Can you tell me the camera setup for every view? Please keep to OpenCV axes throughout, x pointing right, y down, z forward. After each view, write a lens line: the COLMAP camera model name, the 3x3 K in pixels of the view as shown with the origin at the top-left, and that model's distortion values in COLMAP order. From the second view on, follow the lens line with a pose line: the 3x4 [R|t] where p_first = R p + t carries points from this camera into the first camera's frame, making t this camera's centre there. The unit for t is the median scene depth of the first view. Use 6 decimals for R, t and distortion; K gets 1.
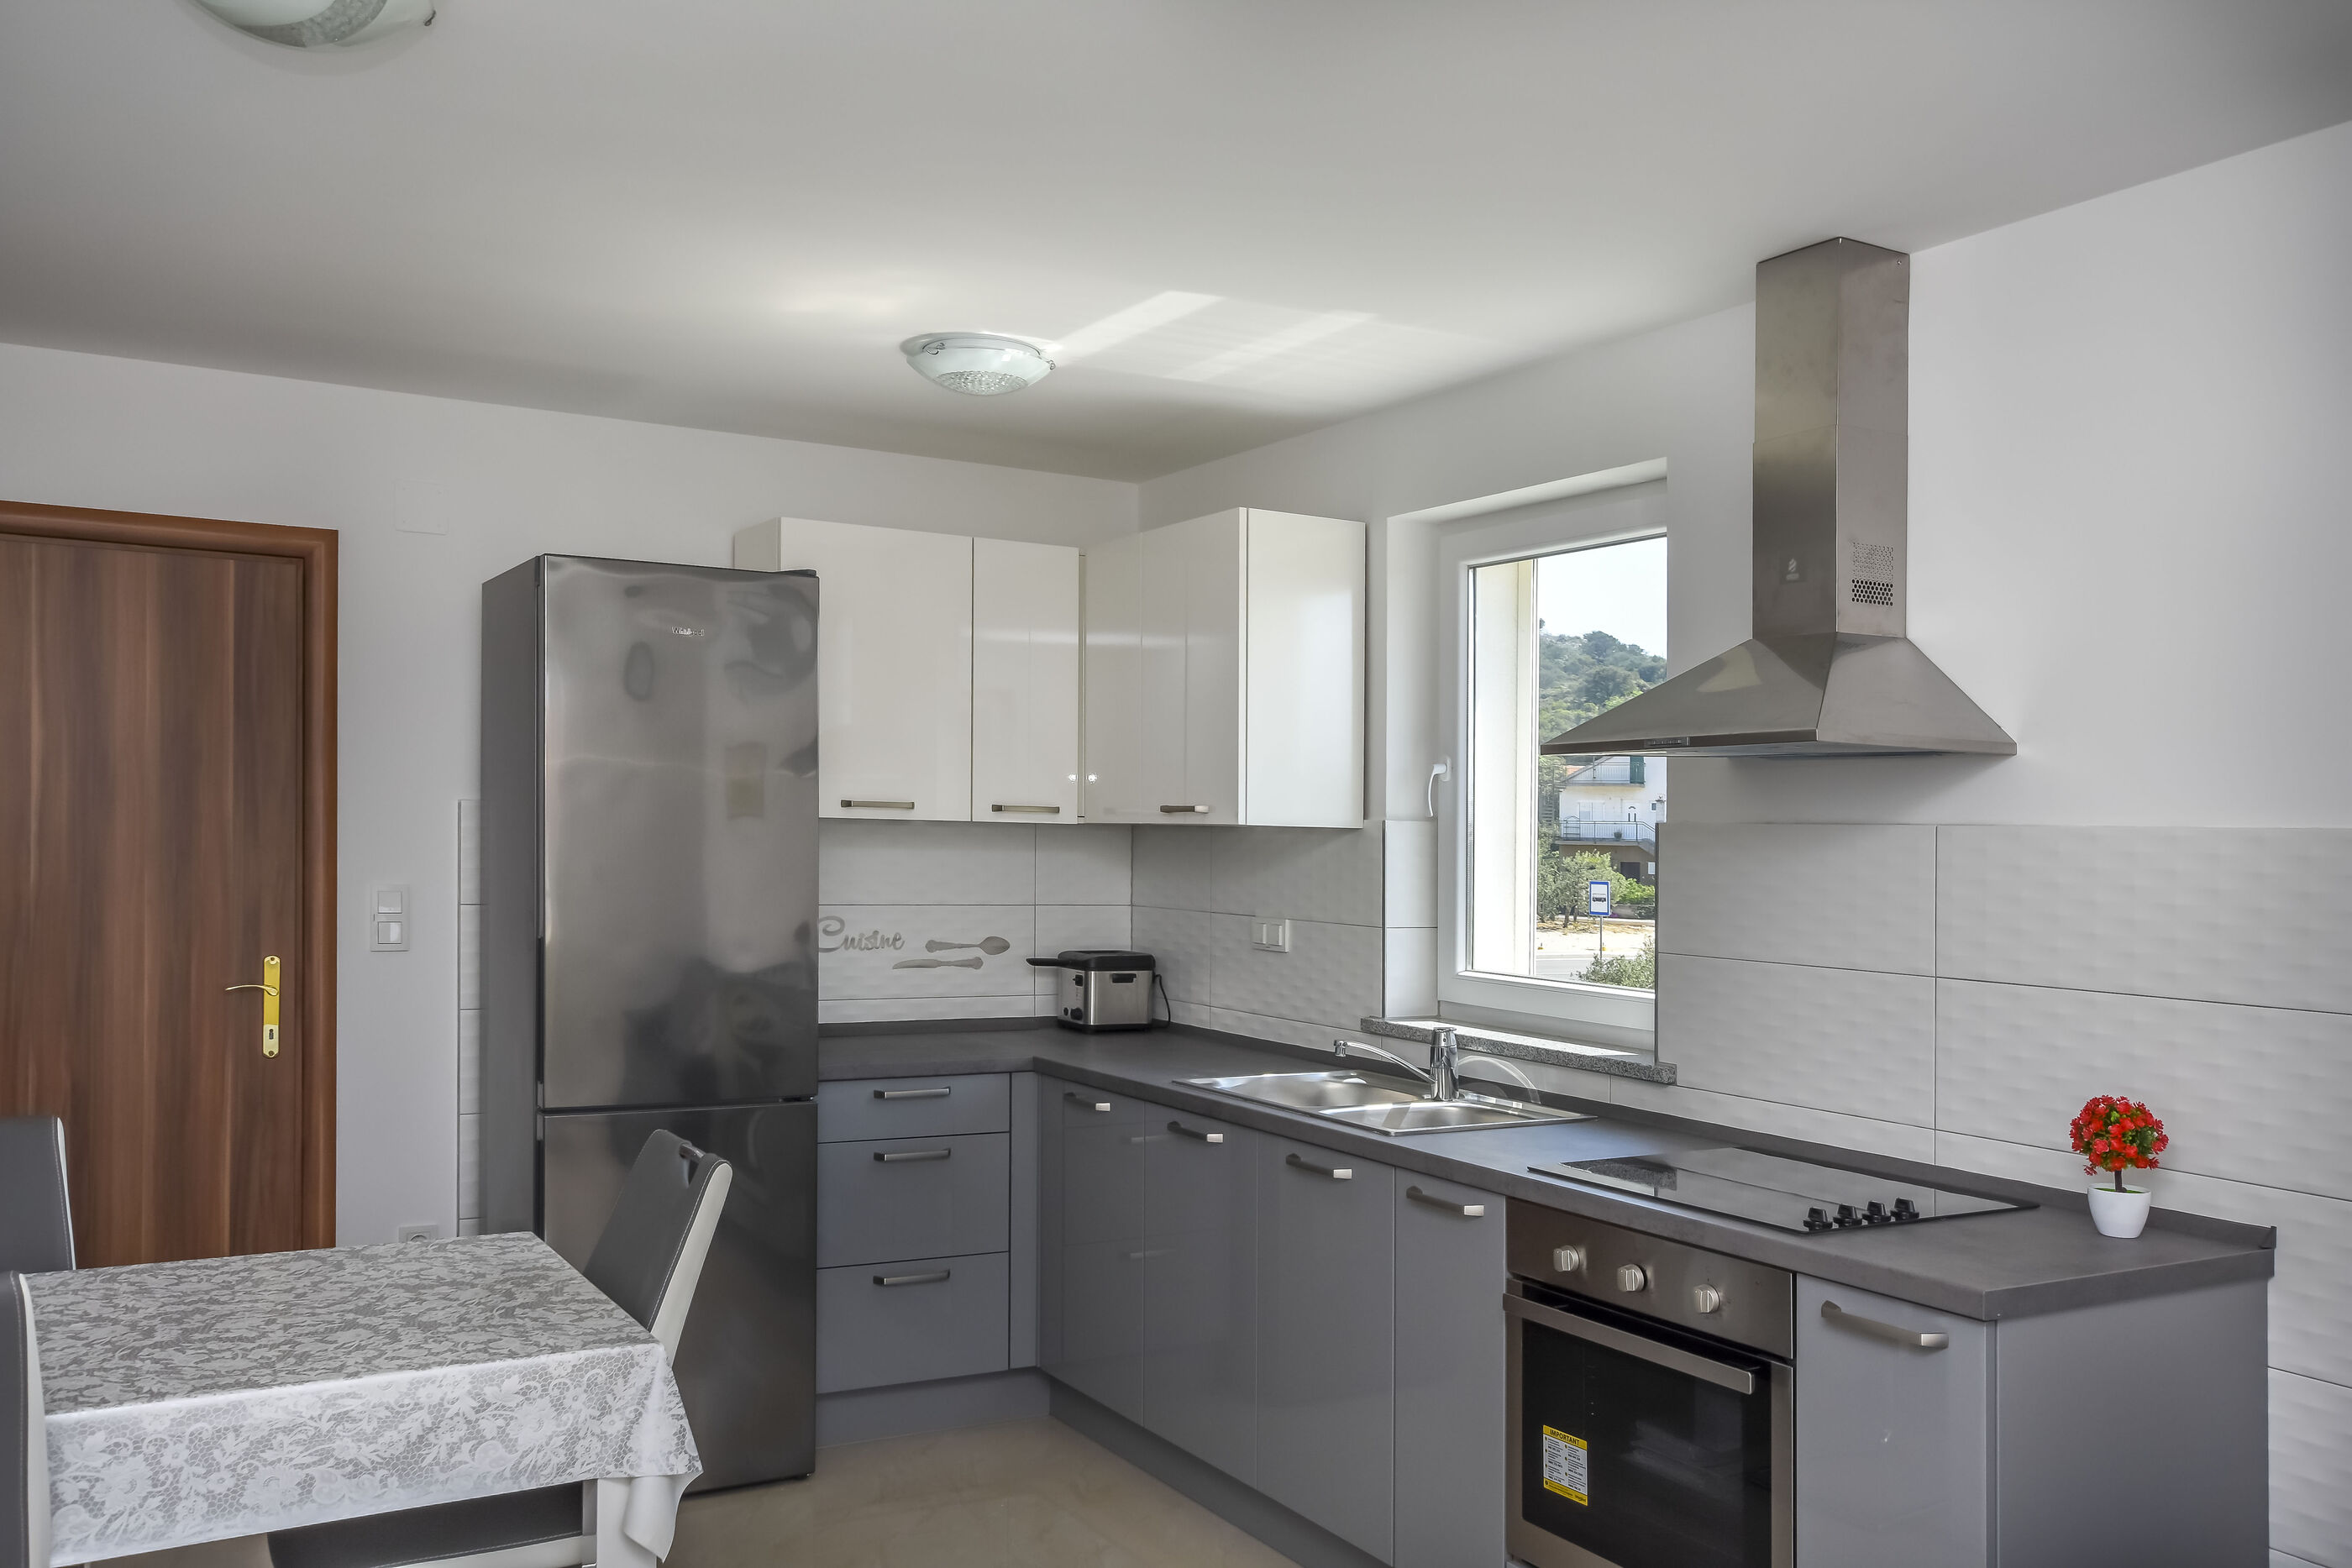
lens RADIAL K [[1899.2, 0, 1138.2], [0, 1899.2, 783.6], [0, 0, 1]] dist [-0.006343, 0.061286]
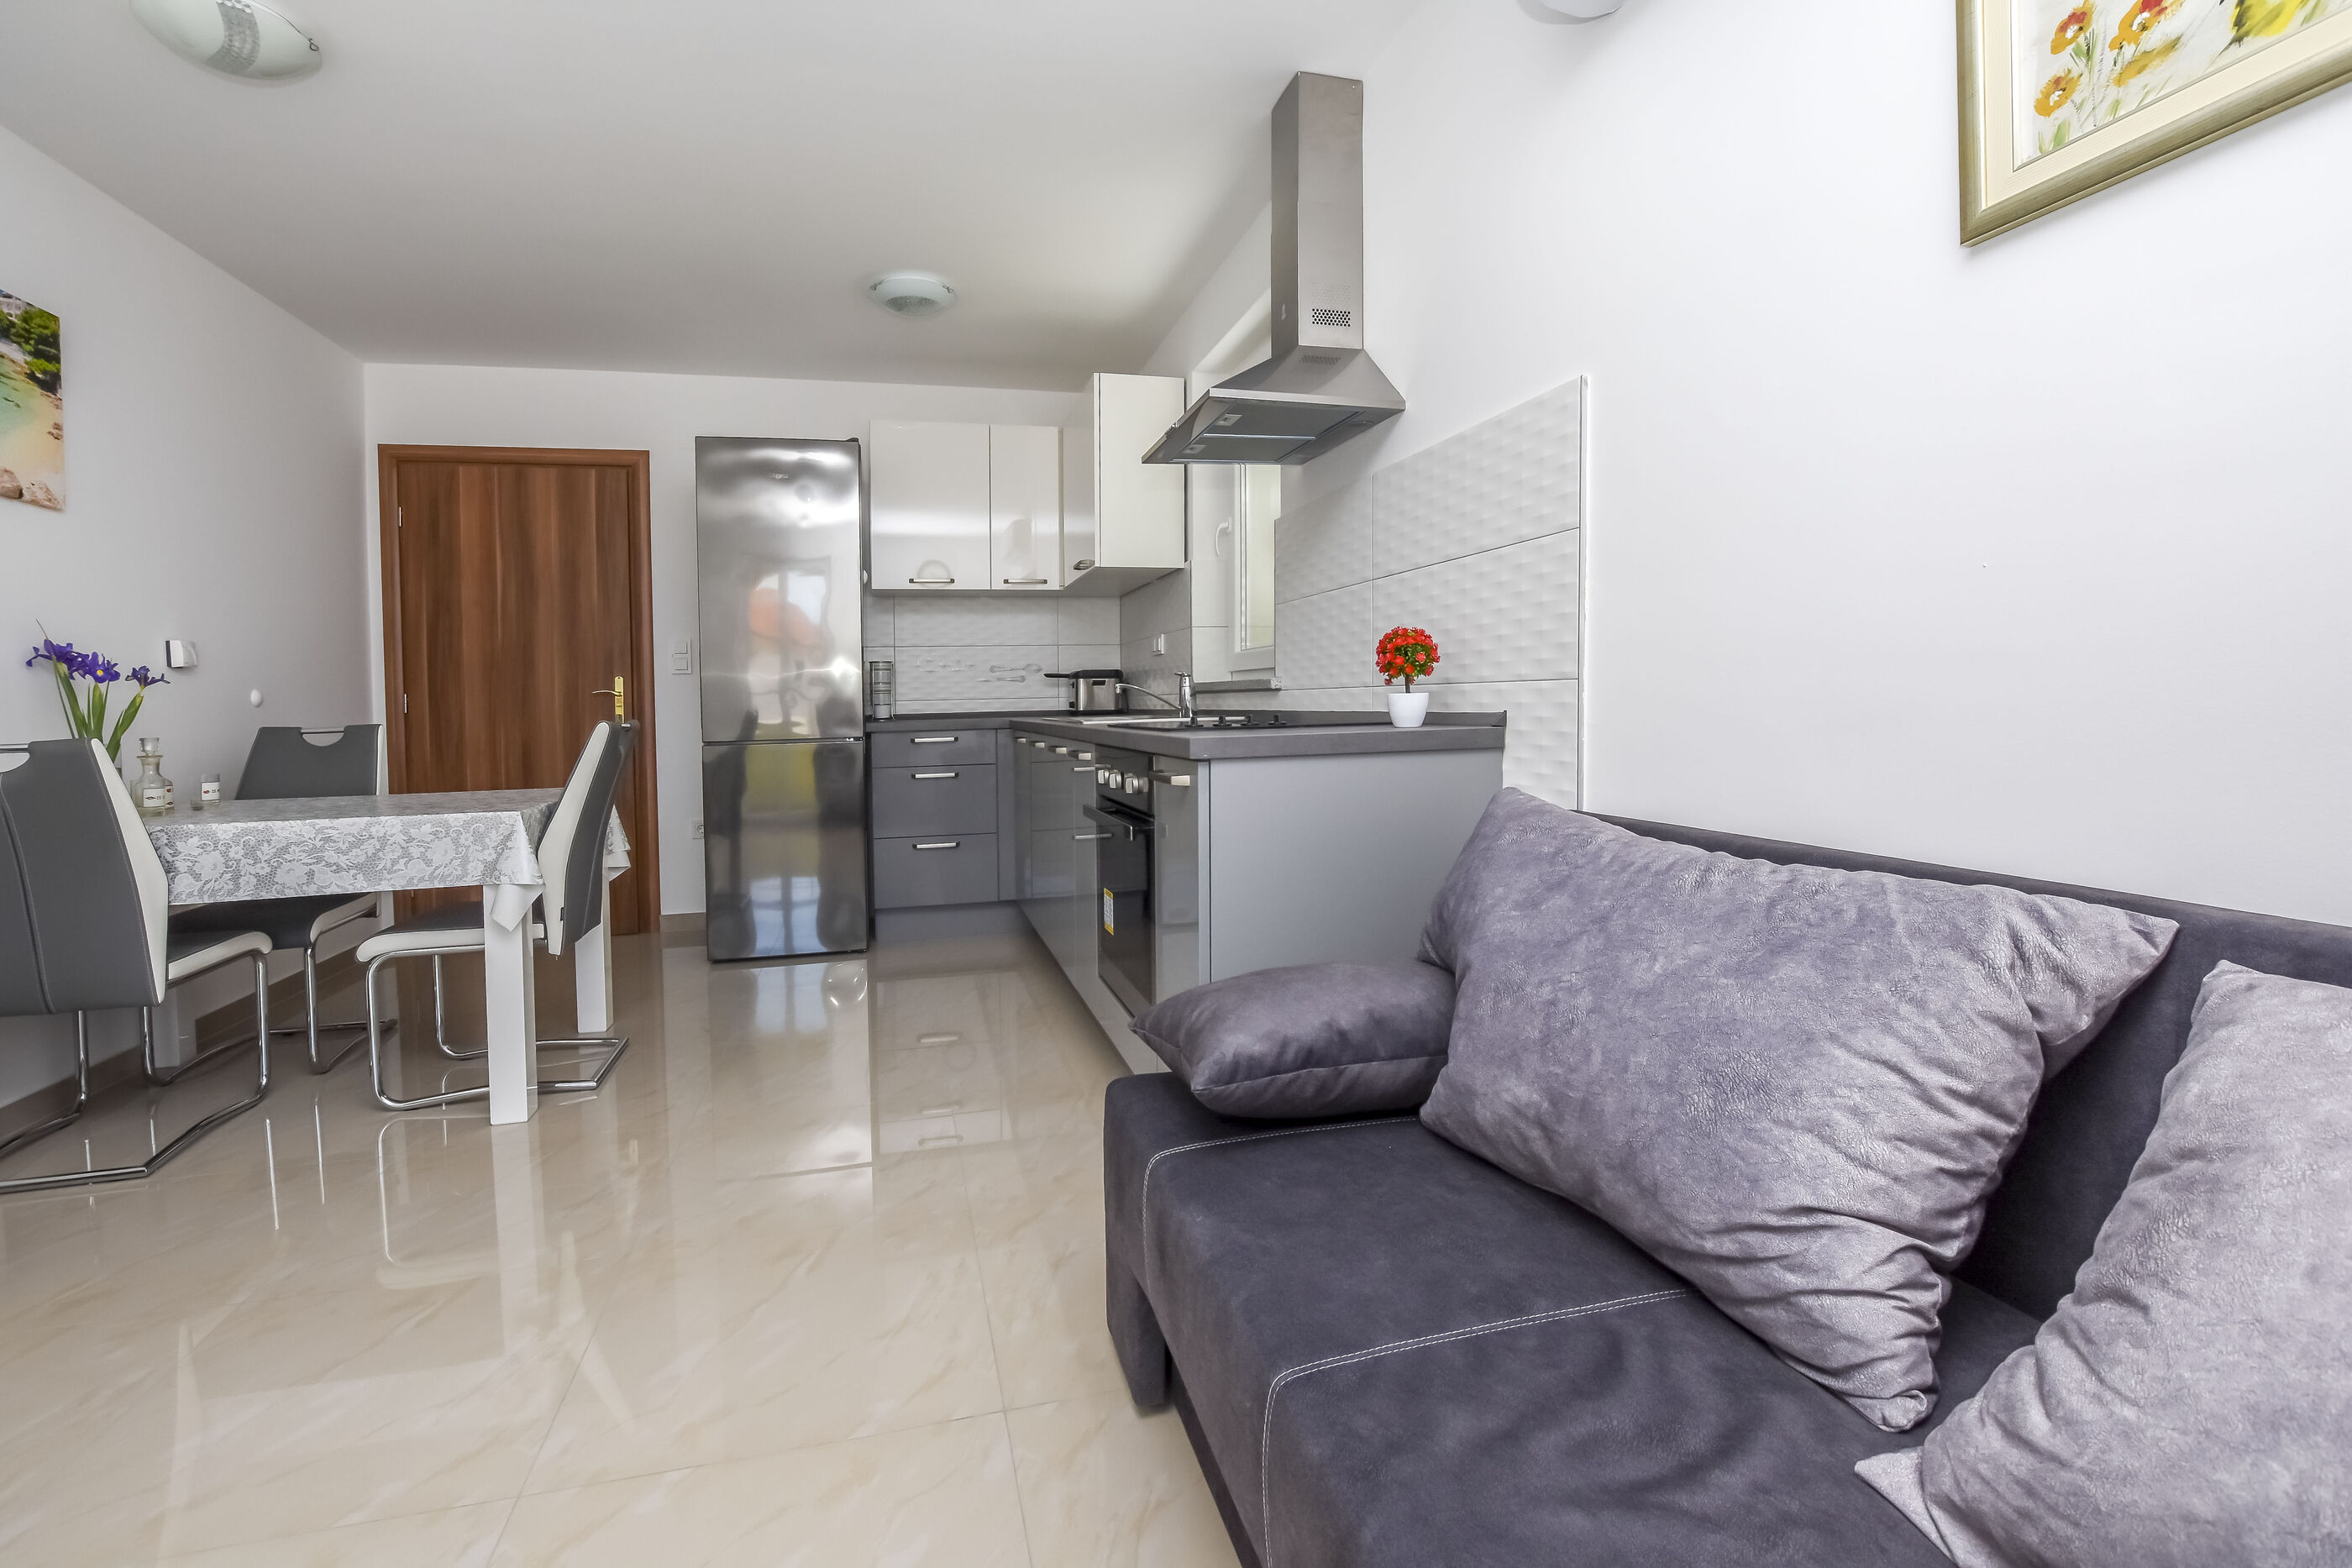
lens RADIAL K [[1030.7, 0, 1169.1], [0, 1030.7, 722.3], [0, 0, 1]] dist [-0.033410, 0.007801]
pose [[0.966490, -0.033493, -0.254511, 0.448500], [0.045267, 0.998152, 0.040542, 0.163405], [0.252683, -0.050704, 0.966220, 0.210054]]
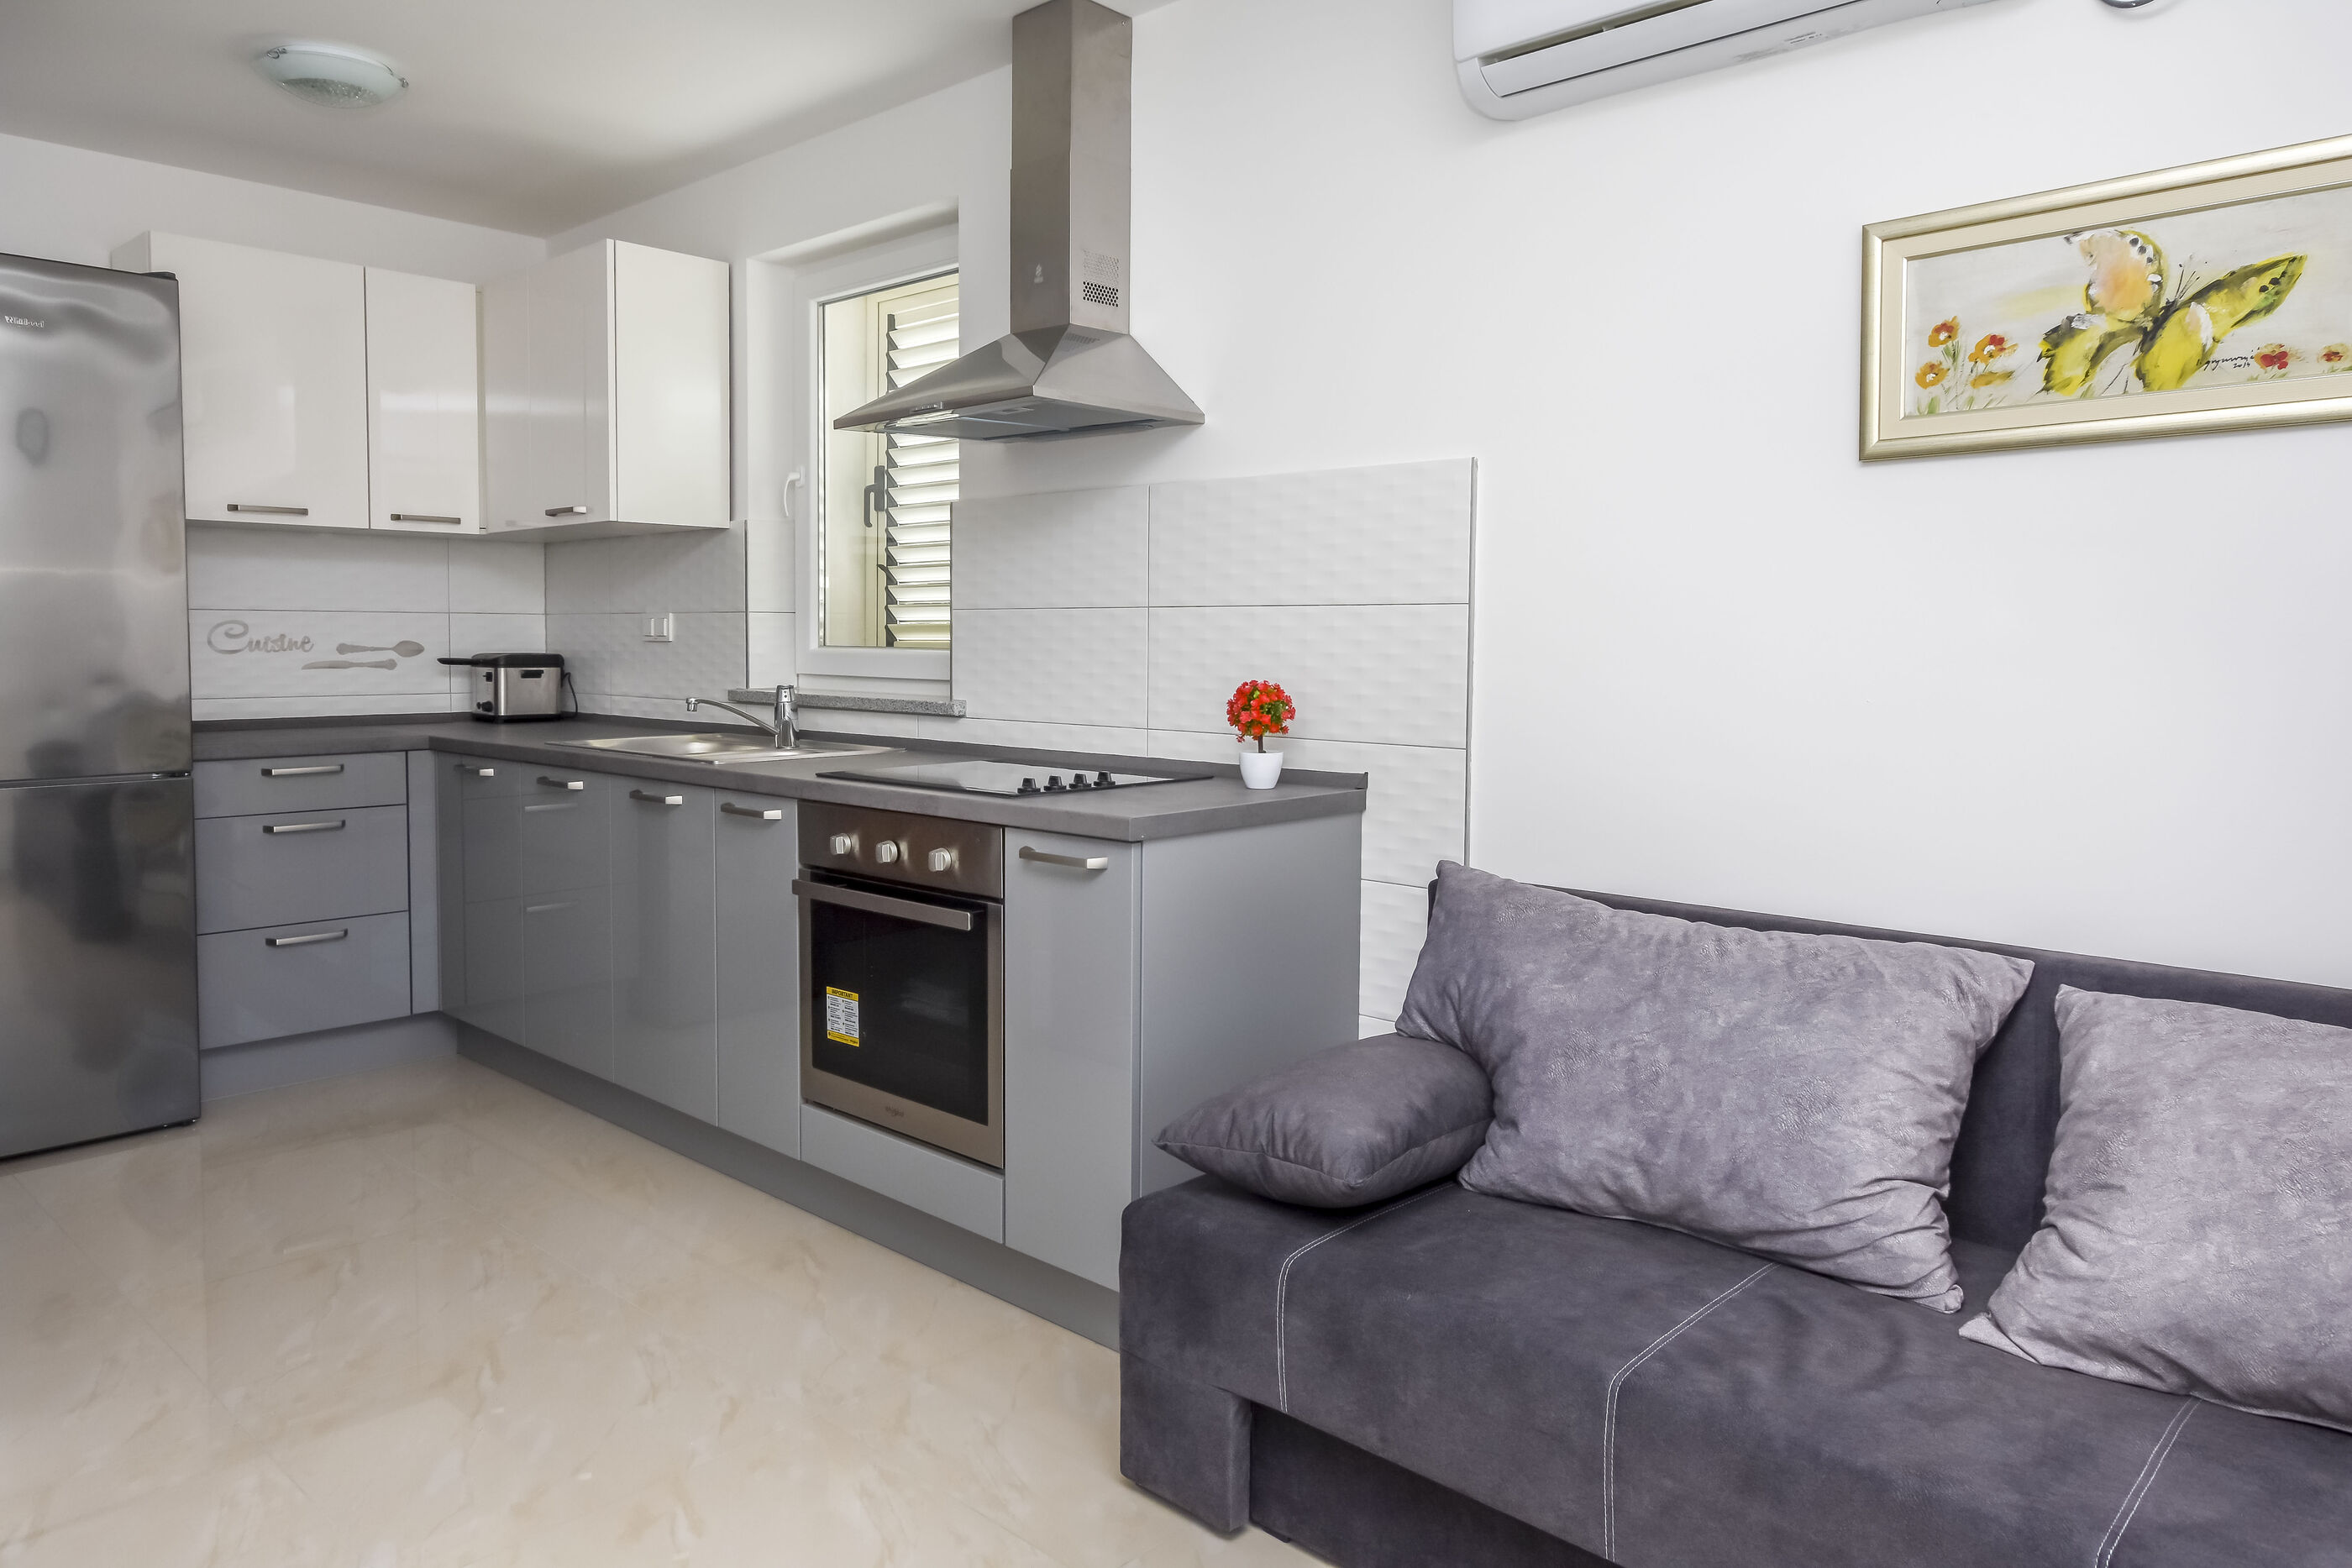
lens RADIAL K [[1538.3, 0, 1130.4], [0, 1538.3, 677.2], [0, 0, 1]] dist [-0.011717, 0.025978]
pose [[0.959287, -0.024662, 0.281354, 0.121031], [0.008453, 0.998241, 0.058680, 0.085187], [-0.282306, -0.053913, 0.957808, 0.041229]]
